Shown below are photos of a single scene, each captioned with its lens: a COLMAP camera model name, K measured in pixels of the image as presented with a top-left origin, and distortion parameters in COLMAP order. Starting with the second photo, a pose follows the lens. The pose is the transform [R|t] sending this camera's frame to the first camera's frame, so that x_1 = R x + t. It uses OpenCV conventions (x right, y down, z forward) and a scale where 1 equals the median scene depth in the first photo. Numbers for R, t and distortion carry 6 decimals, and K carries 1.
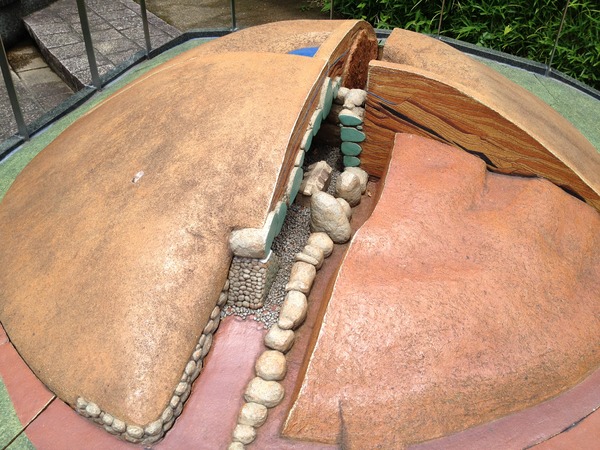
lens RADIAL K [[559.4, 0, 298.5], [0, 559.4, 226.9], [0, 0, 1]] dist [0.035327, 0.000000]
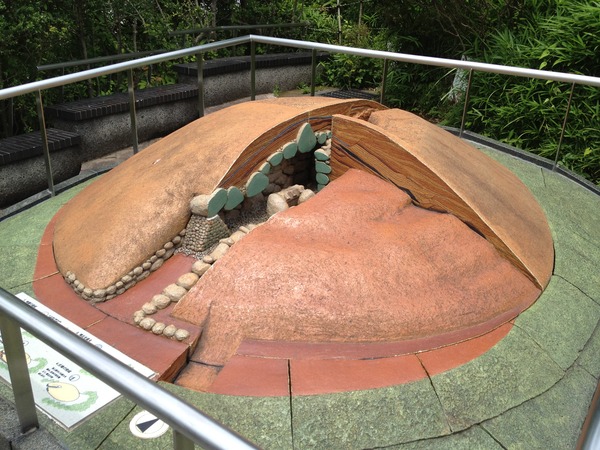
lens RADIAL K [[559.4, 0, 301.1], [0, 559.4, 224.4], [0, 0, 1]] dist [0.035327, 0.000000]
pose [[0.944012, 0.151773, -0.292925, 0.494827], [-0.212188, 0.959203, -0.186829, 0.244984], [0.252619, 0.238524, 0.937704, -0.259471]]
